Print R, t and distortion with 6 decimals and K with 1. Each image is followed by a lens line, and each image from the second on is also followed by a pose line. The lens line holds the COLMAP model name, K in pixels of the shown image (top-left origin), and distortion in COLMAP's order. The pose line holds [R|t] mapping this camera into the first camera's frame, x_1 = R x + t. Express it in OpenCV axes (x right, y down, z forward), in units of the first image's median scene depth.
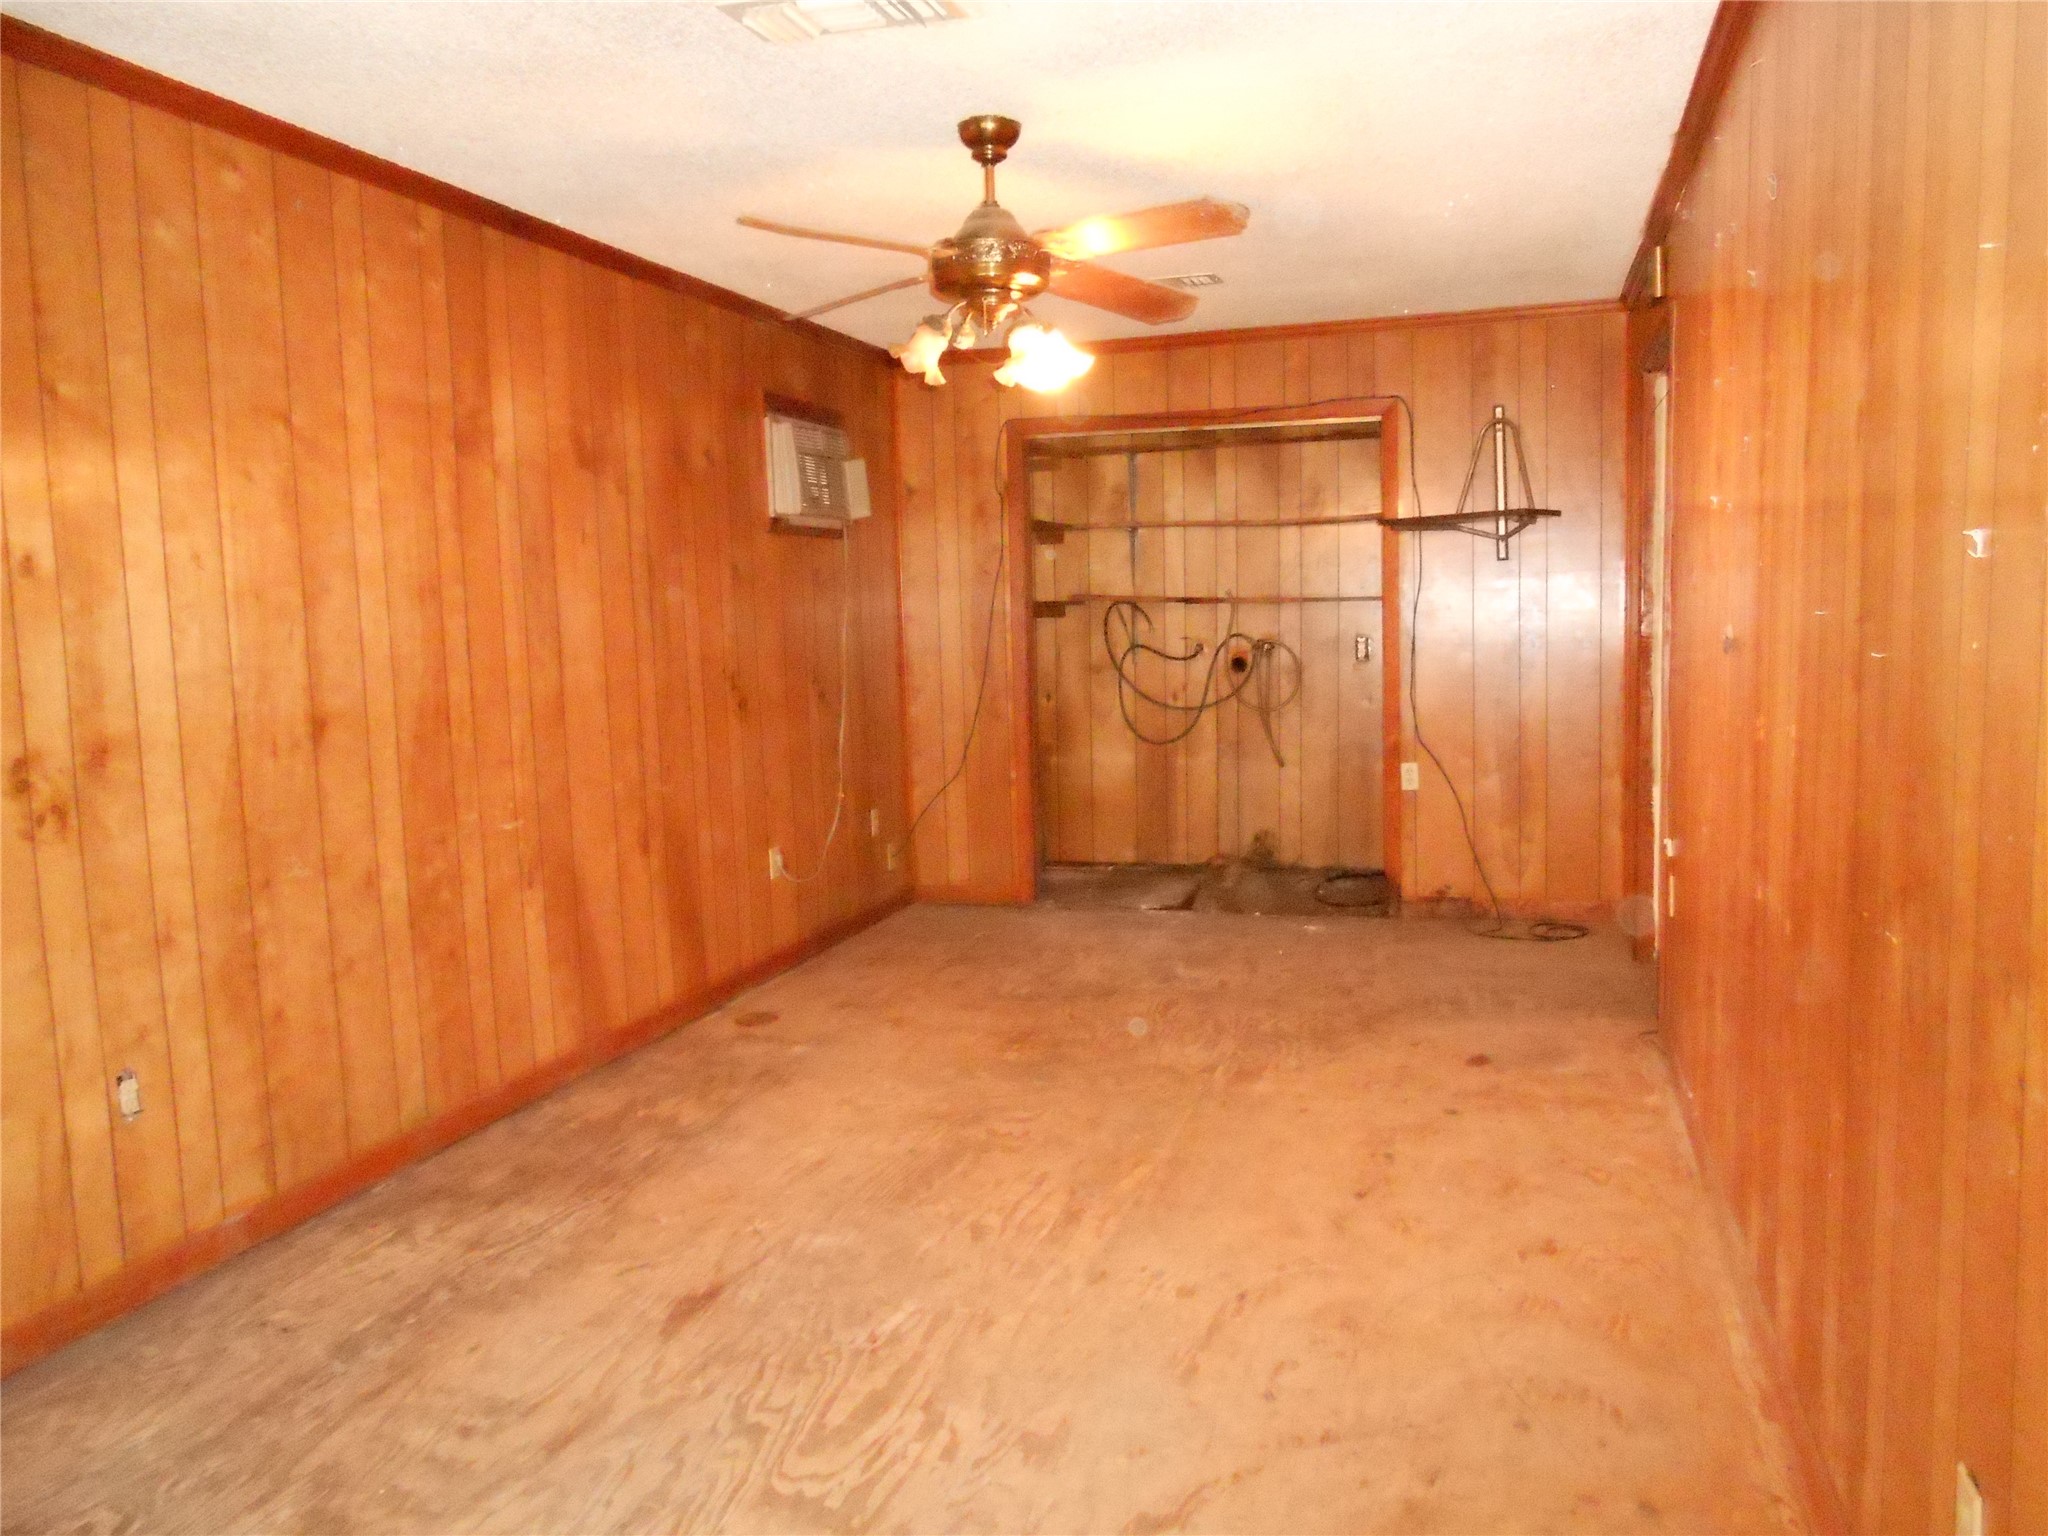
lens RADIAL K [[1535.6, 0, 1034.7], [0, 1535.6, 778.1], [0, 0, 1]] dist [-0.049108, 0.053855]
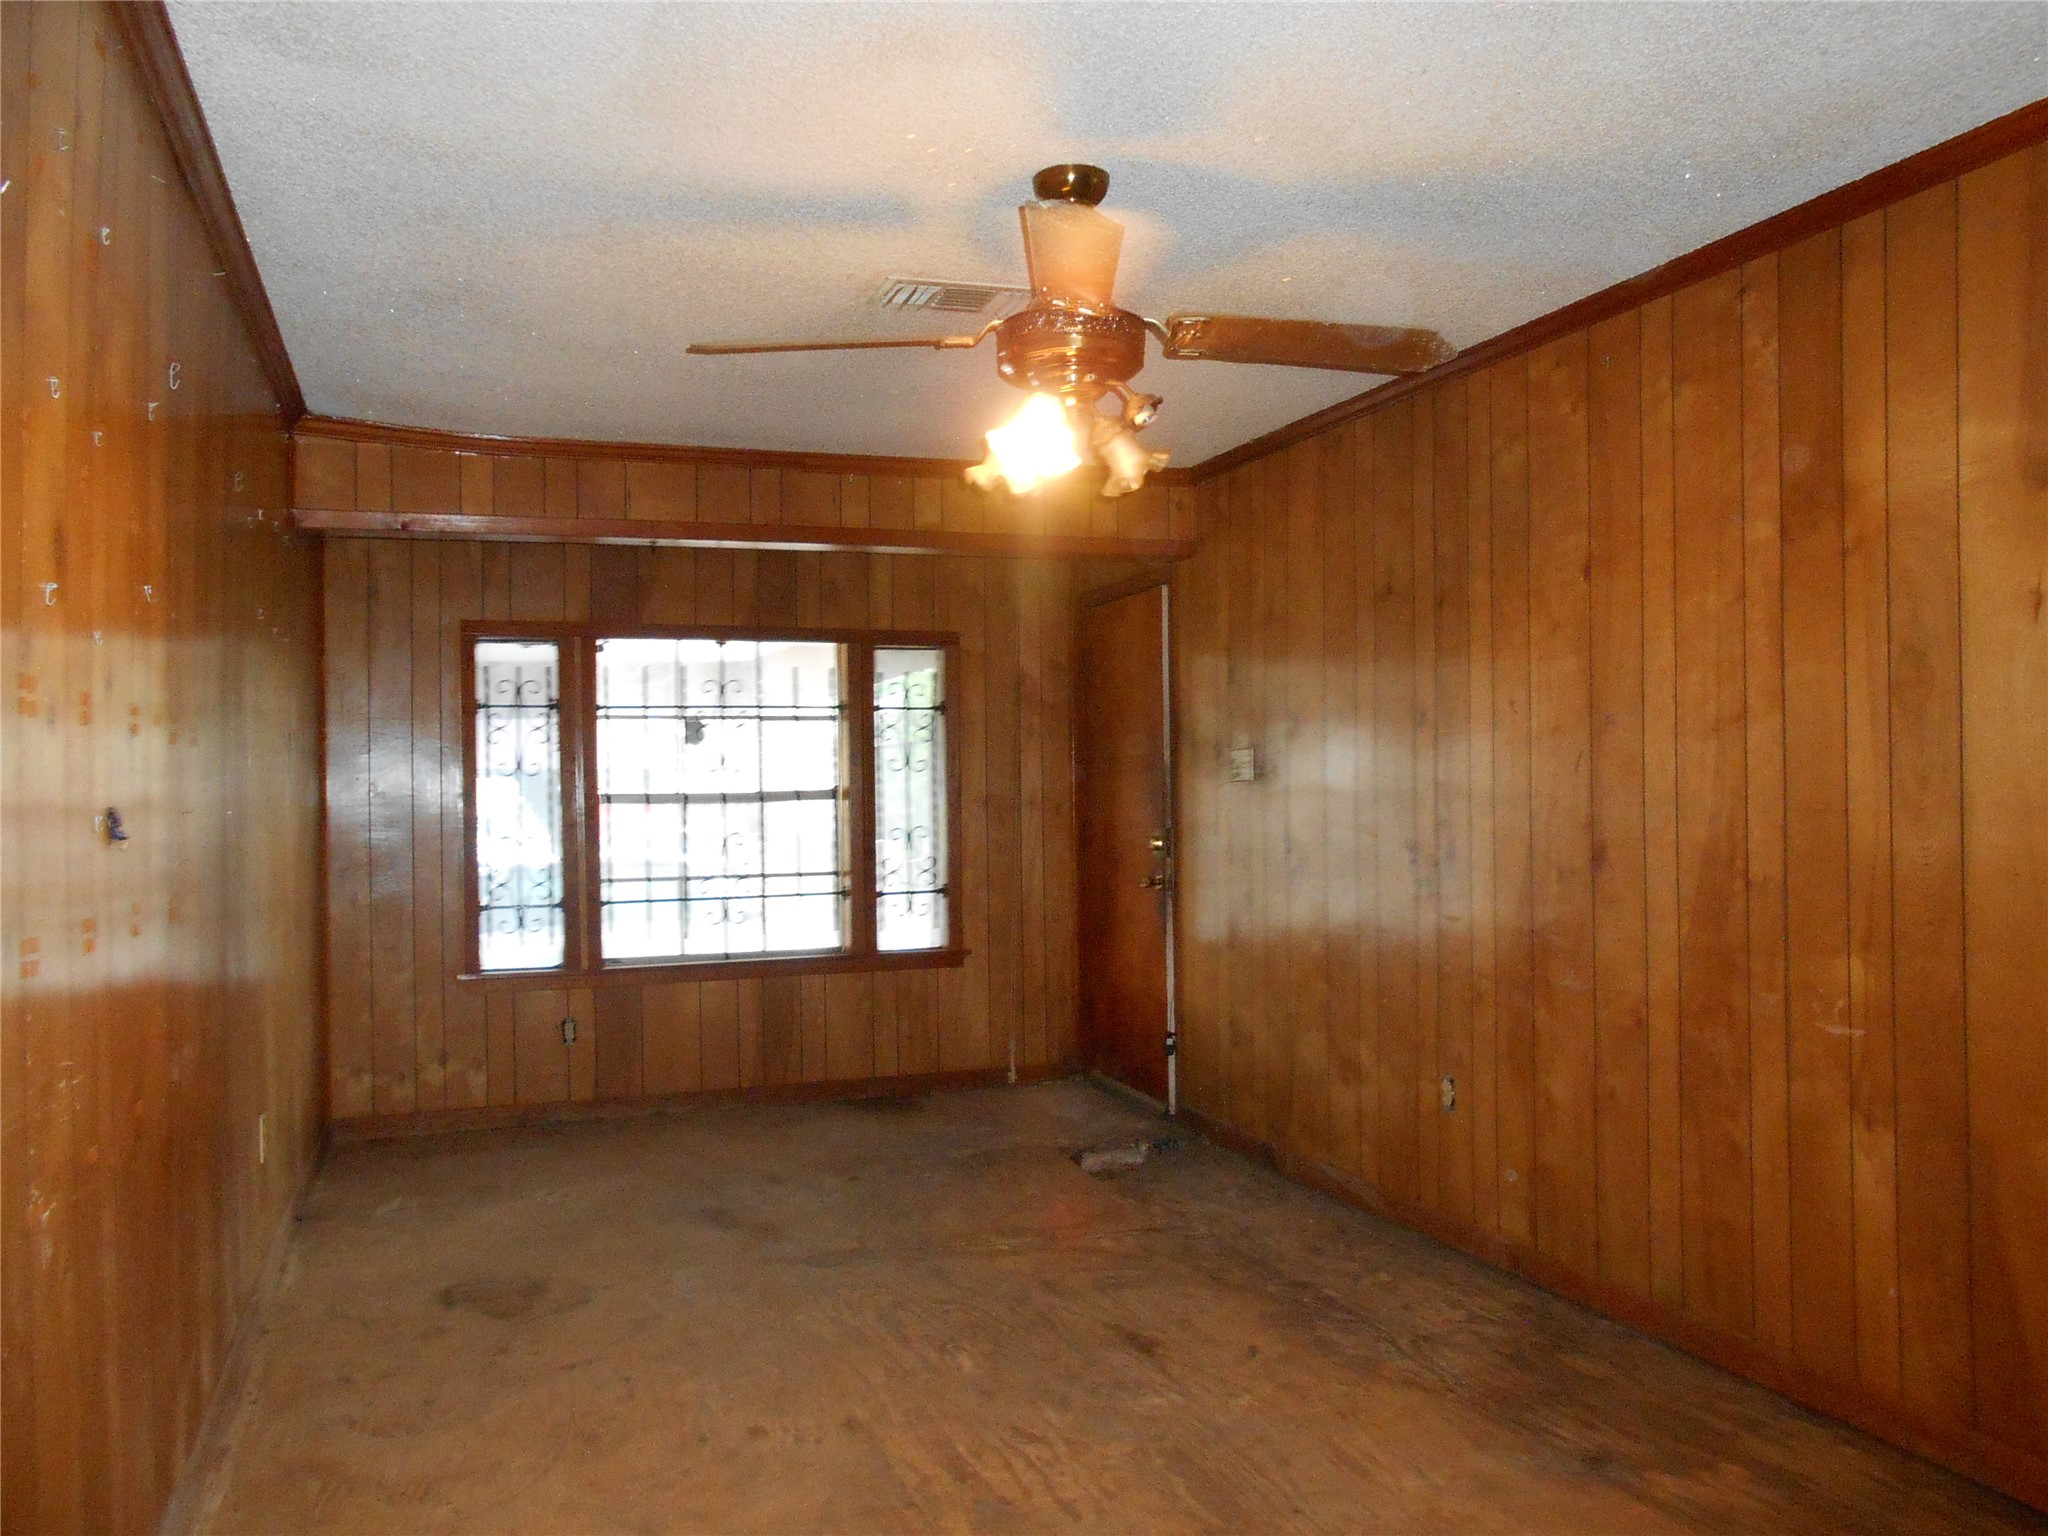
lens RADIAL K [[1535.6, 0, 1038.1], [0, 1535.6, 766.5], [0, 0, 1]] dist [-0.049108, 0.053855]
pose [[-0.780658, 0.036559, -0.623888, 0.515808], [-0.028534, 0.995161, 0.094020, -0.193344], [0.624306, 0.091199, -0.775838, 1.672297]]
